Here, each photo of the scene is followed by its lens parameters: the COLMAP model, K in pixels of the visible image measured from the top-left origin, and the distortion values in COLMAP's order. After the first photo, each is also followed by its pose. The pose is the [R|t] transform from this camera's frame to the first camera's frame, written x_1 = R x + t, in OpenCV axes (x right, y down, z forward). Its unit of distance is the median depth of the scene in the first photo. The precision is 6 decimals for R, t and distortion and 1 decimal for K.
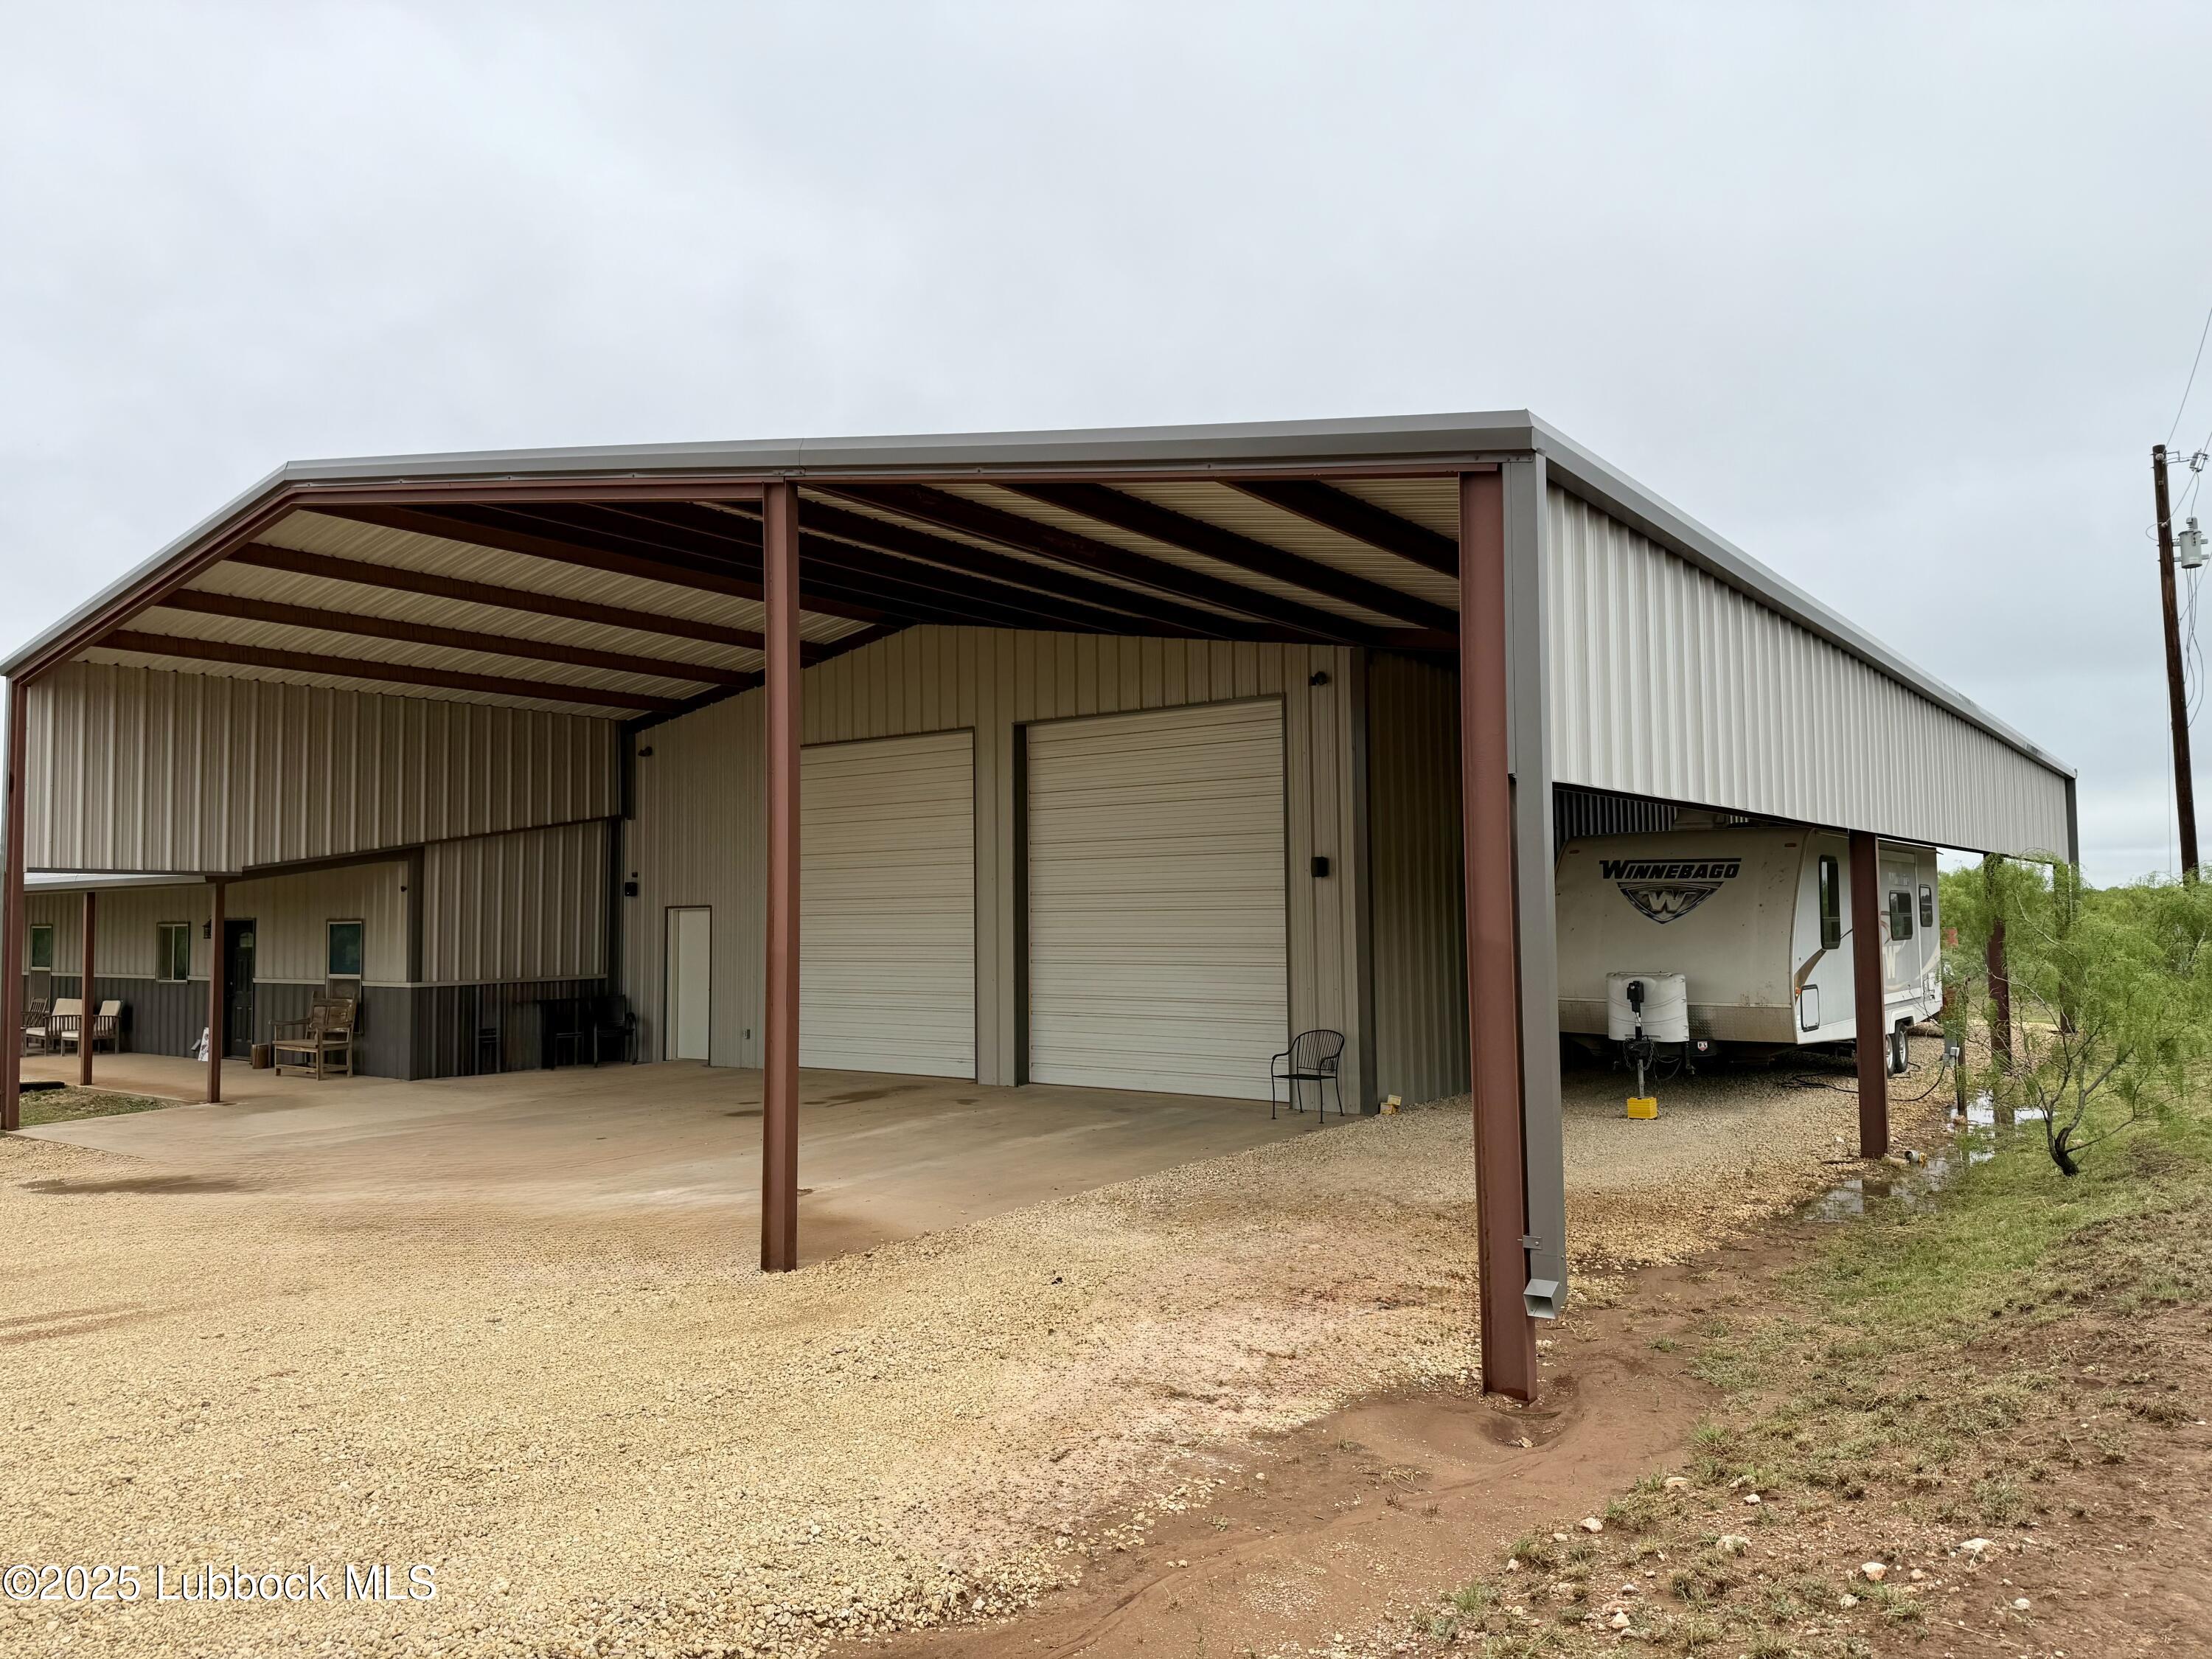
lens RADIAL K [[1517.2, 0, 1104.0], [0, 1517.2, 825.3], [0, 0, 1]] dist [0.075734, -0.059995]
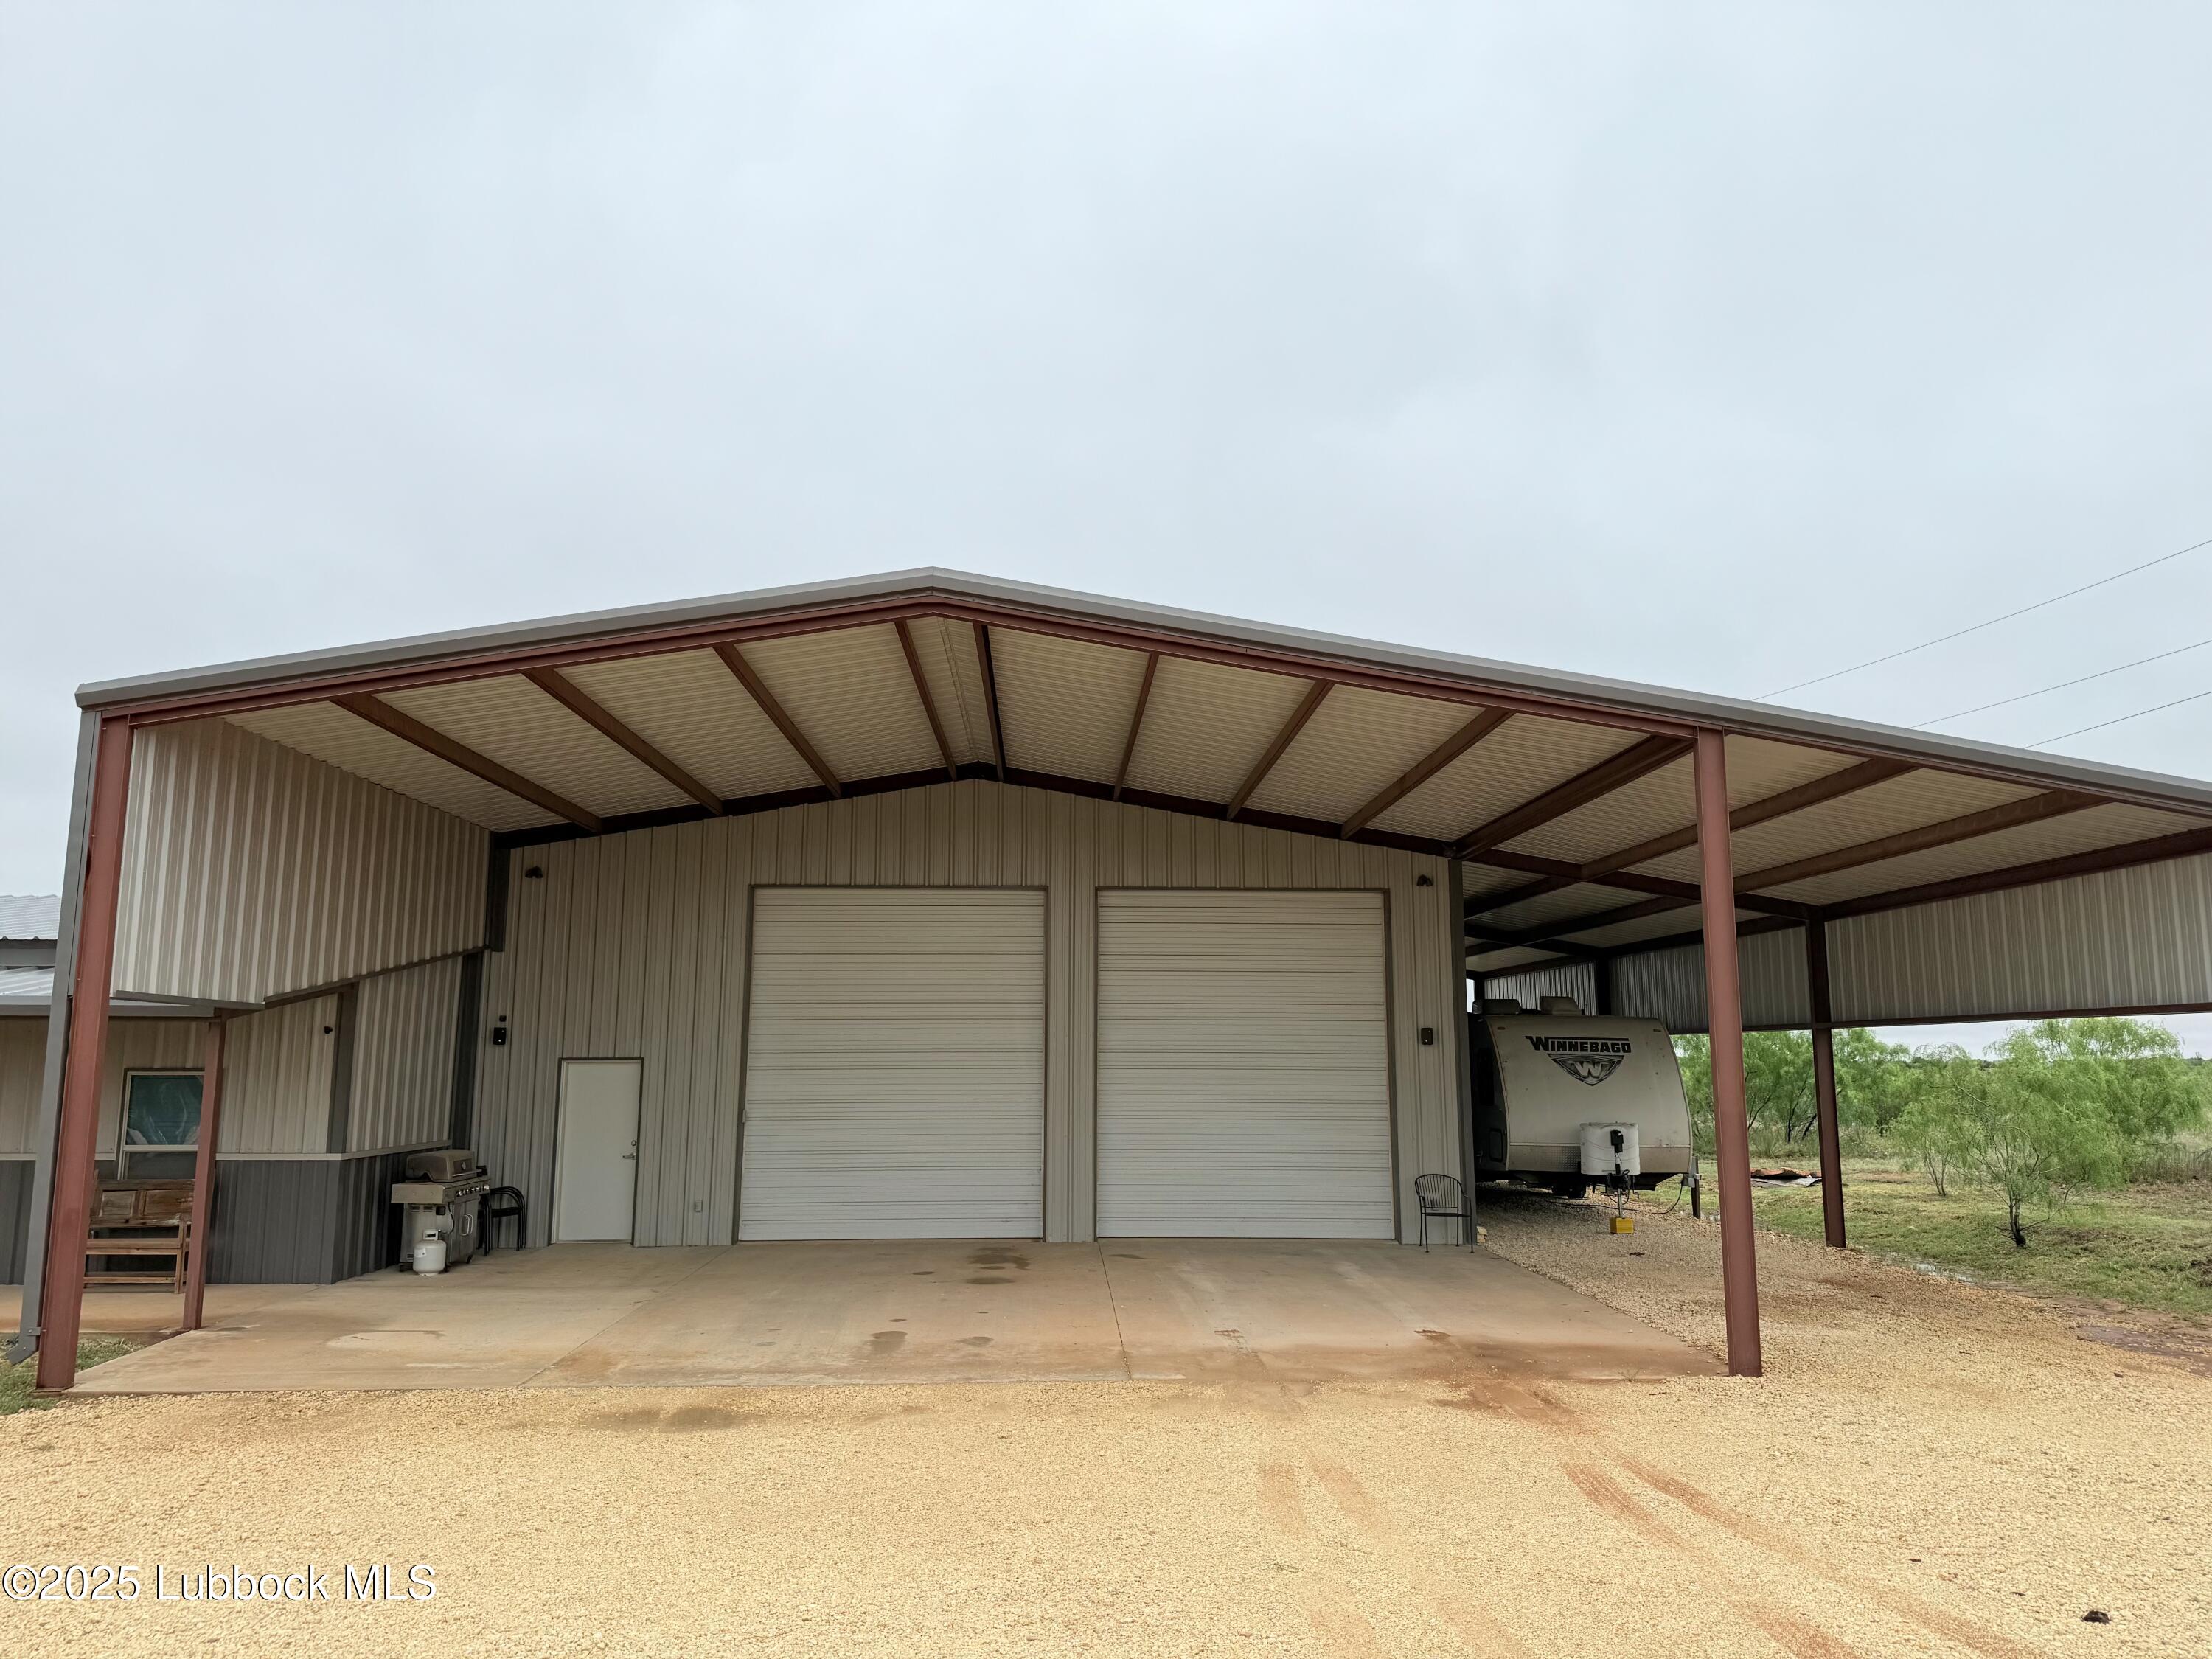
lens RADIAL K [[1517.2, 0, 1084.2], [0, 1517.2, 822.3], [0, 0, 1]] dist [0.075734, -0.059995]
pose [[0.786939, 0.110610, 0.607036, -0.706936], [-0.047513, 0.991743, -0.119116, 0.013637], [-0.615199, 0.064895, 0.785696, 0.172491]]
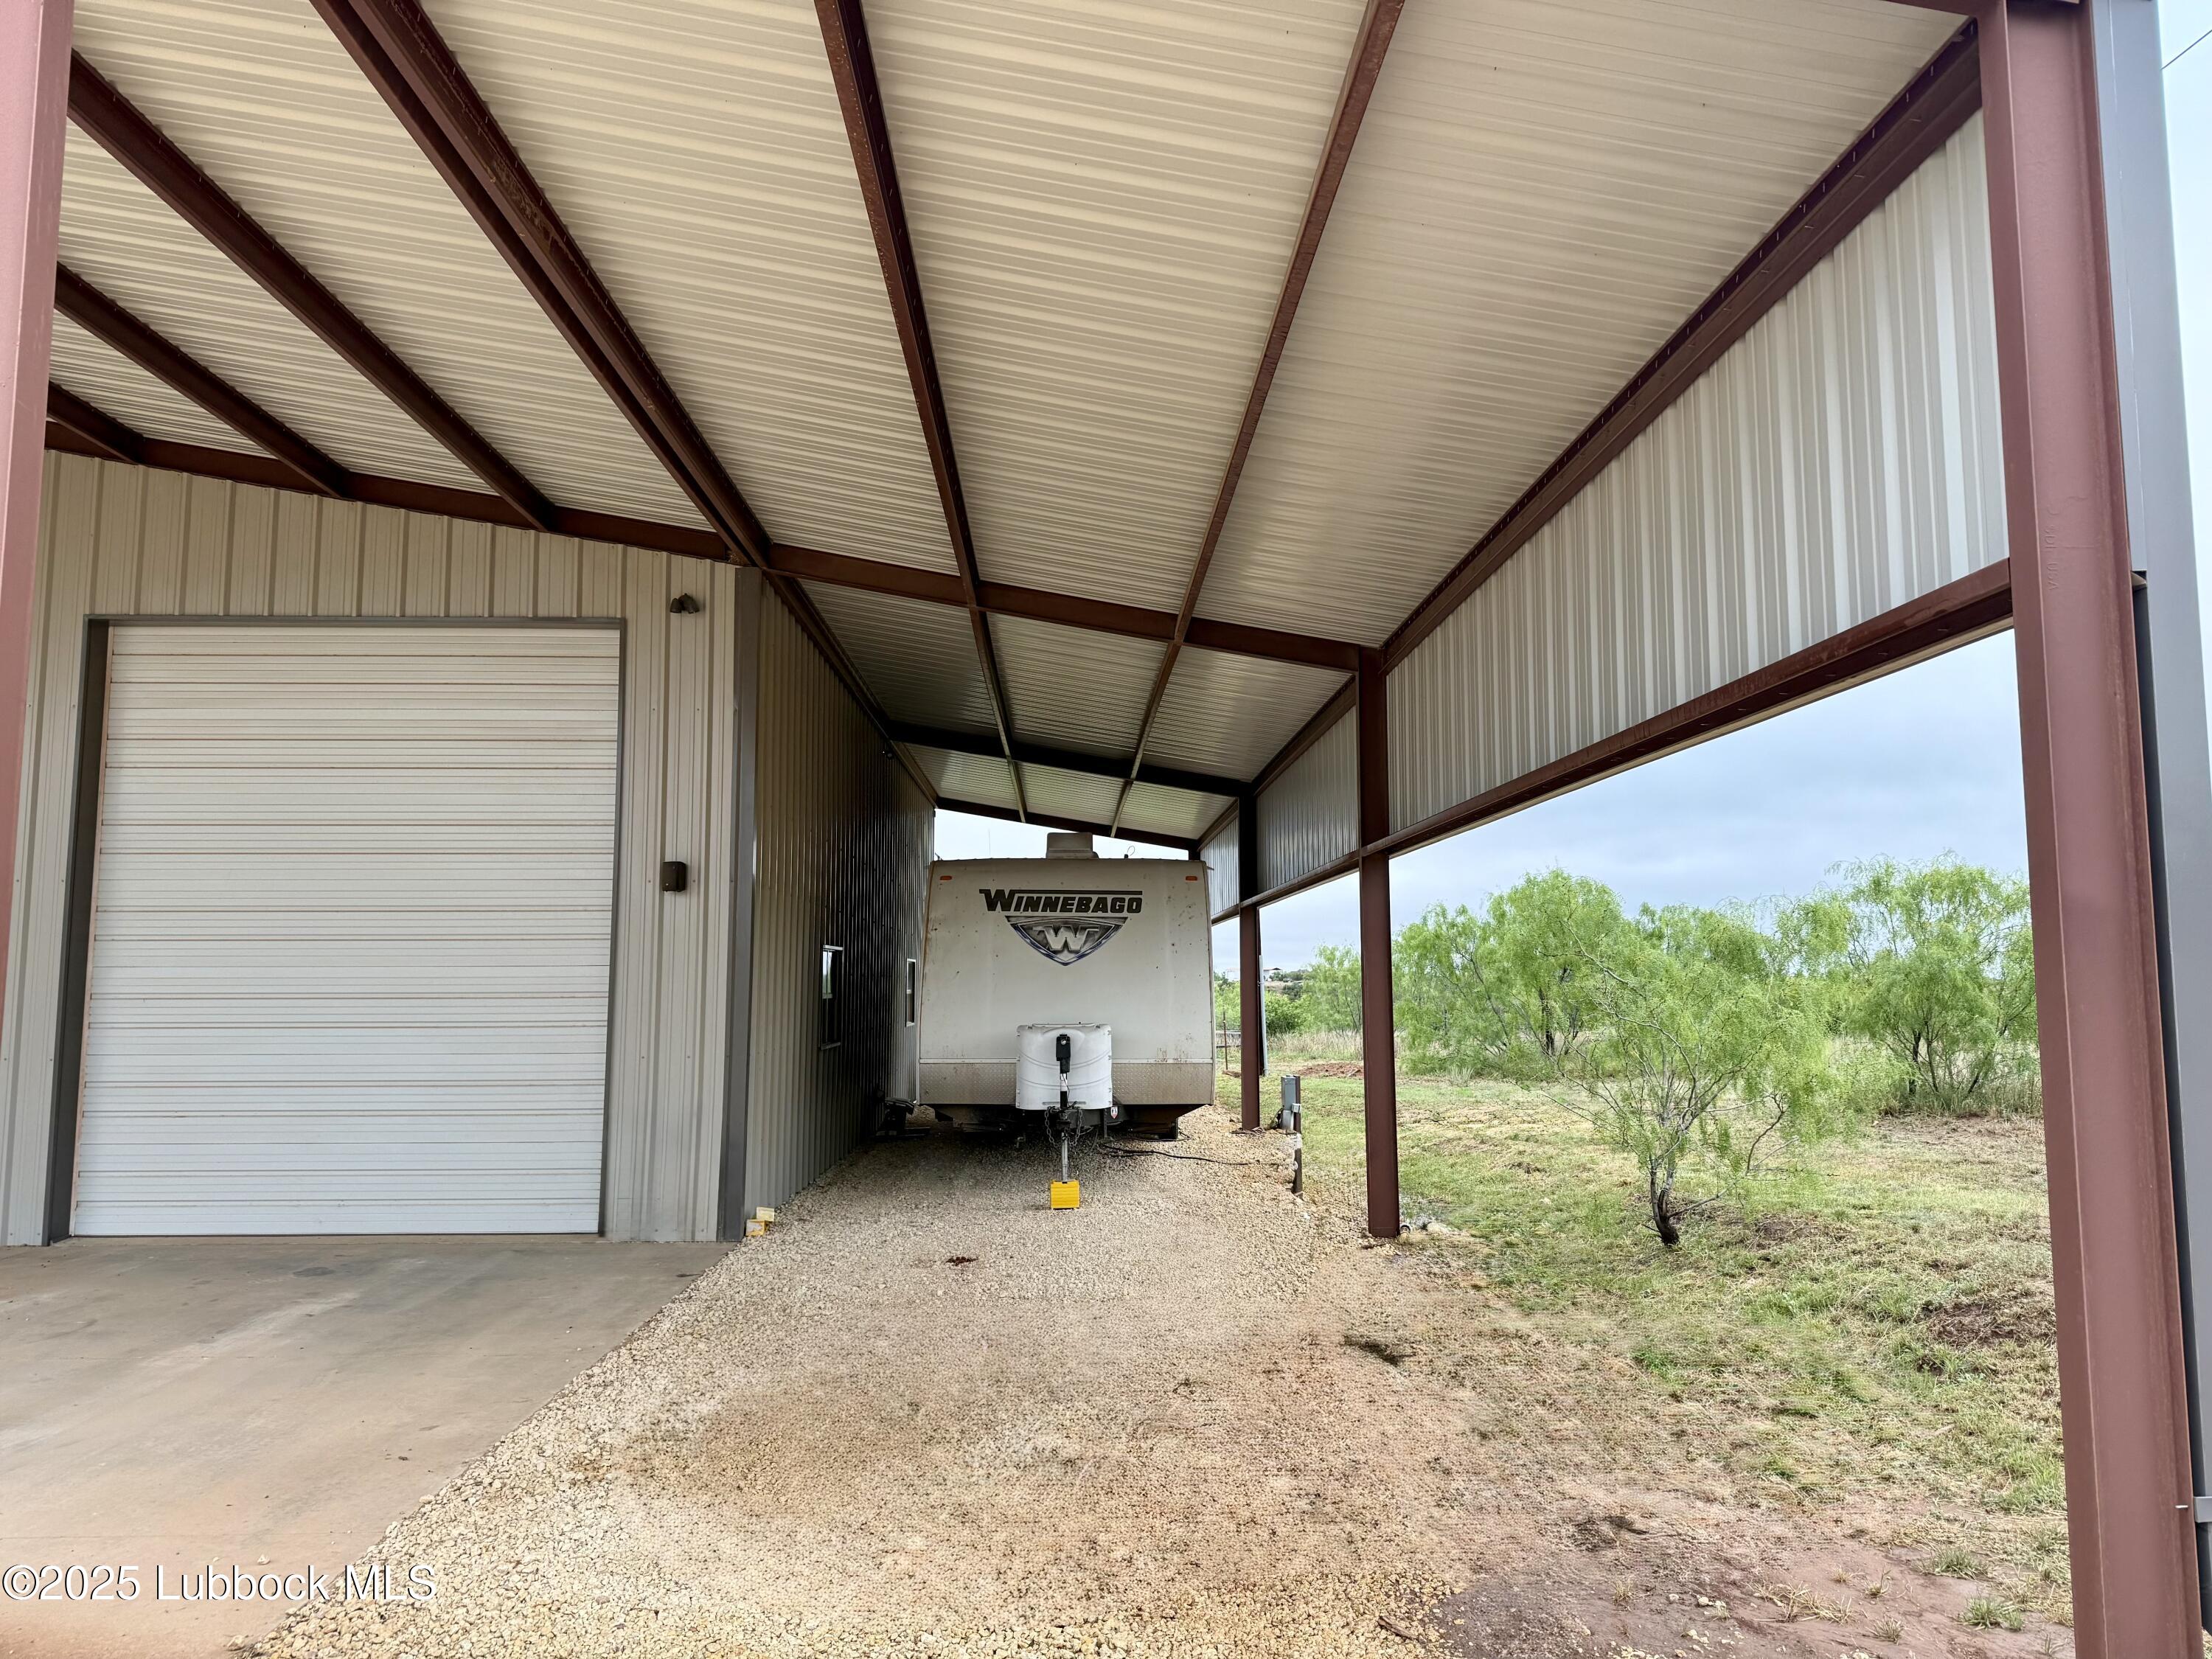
lens RADIAL K [[1517.2, 0, 1084.3], [0, 1517.2, 829.0], [0, 0, 1]] dist [0.075734, -0.059995]
pose [[0.789583, 0.072829, 0.609307, -0.112722], [-0.041507, 0.996997, -0.065381, 0.037306], [-0.612238, 0.026333, 0.790235, 0.293194]]
